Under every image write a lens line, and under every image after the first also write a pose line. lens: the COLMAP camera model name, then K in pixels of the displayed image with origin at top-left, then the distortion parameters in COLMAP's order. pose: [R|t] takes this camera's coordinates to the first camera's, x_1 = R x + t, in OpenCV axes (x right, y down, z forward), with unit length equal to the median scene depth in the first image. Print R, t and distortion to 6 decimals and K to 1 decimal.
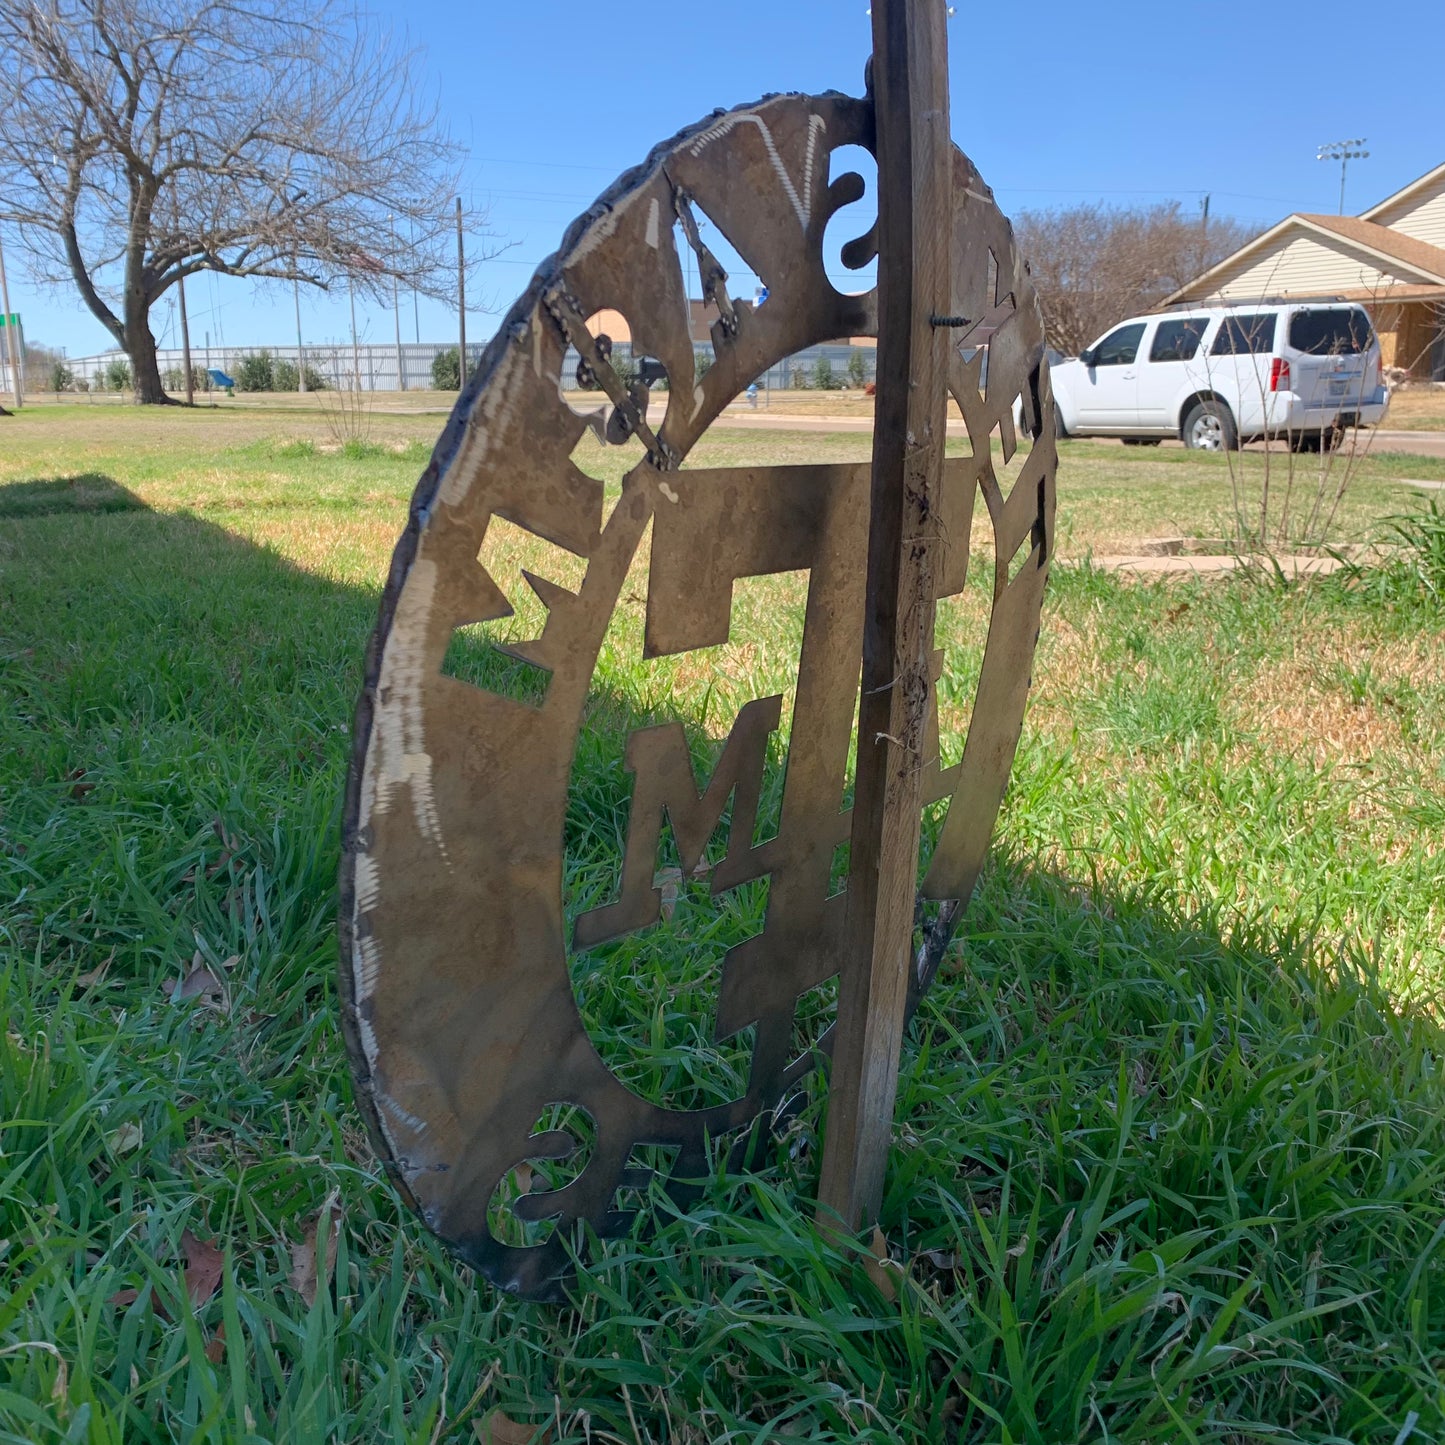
lens RADIAL K [[1520.7, 0, 716.0], [0, 1520.7, 718.5], [0, 0, 1]] dist [0.024577, 0.000000]
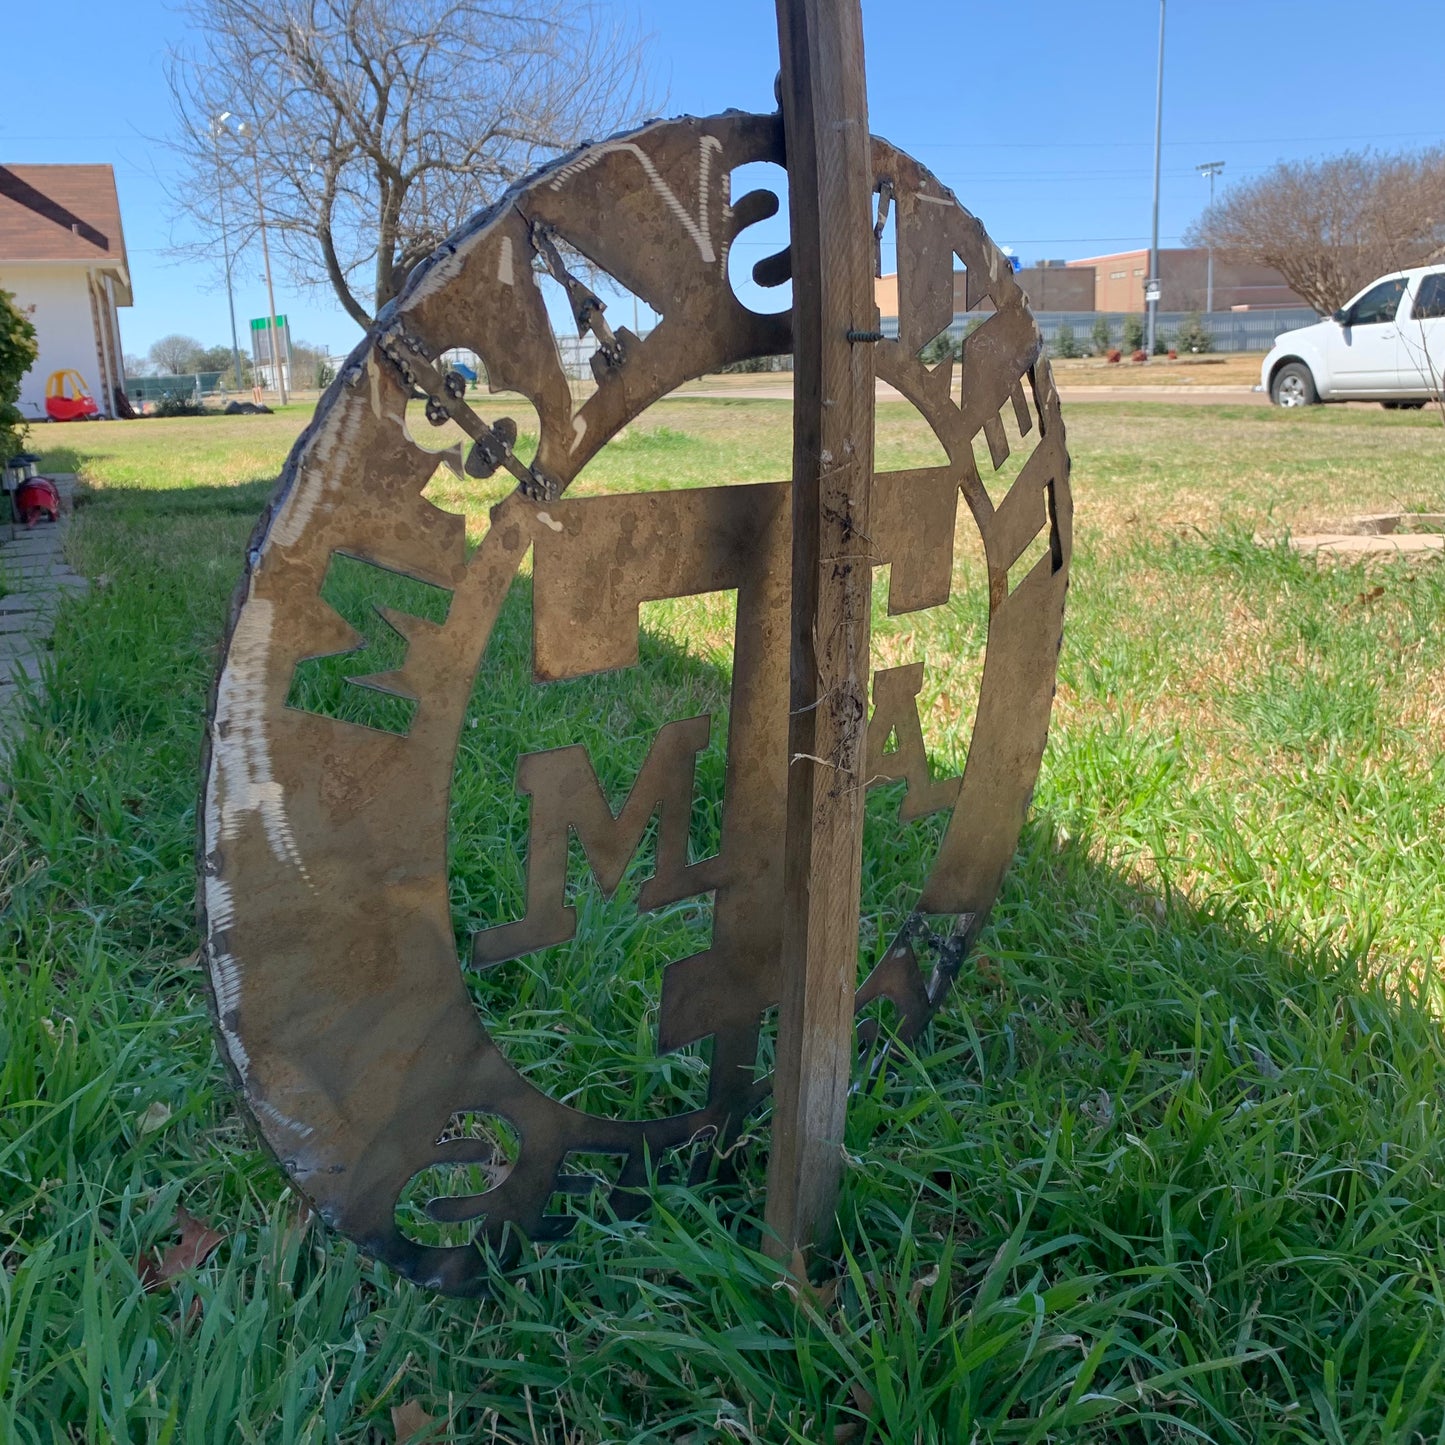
lens RADIAL K [[1520.7, 0, 714.8], [0, 1520.7, 730.6], [0, 0, 1]] dist [0.024577, 0.000000]
pose [[0.986560, 0.005573, -0.163302, 0.212039], [-0.001901, 0.999742, 0.022630, -0.027960], [0.163386, -0.022015, 0.986317, 0.010658]]
